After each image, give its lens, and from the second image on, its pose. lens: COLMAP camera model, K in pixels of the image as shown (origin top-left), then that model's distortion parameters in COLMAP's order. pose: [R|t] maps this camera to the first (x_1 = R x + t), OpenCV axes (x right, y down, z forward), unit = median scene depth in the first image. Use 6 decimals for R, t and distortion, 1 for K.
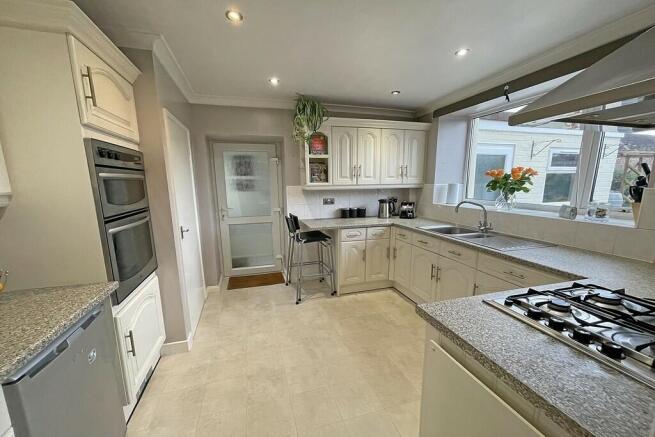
lens RADIAL K [[261.3, 0, 326.4], [0, 261.3, 228.5], [0, 0, 1]] dist [-0.002380, -0.000304]
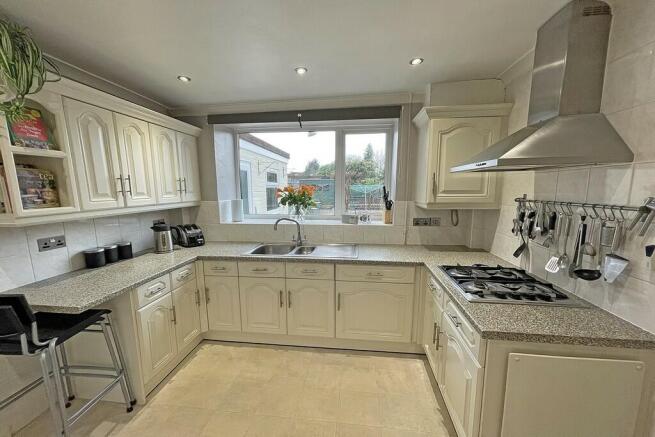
lens RADIAL K [[261.3, 0, 326.4], [0, 261.3, 228.5], [0, 0, 1]] dist [-0.002380, -0.000304]
pose [[0.412334, -0.132552, 0.901338, -0.244111], [0.167546, 0.983517, 0.067991, -0.084782], [-0.895494, 0.122981, 0.427746, 0.344317]]
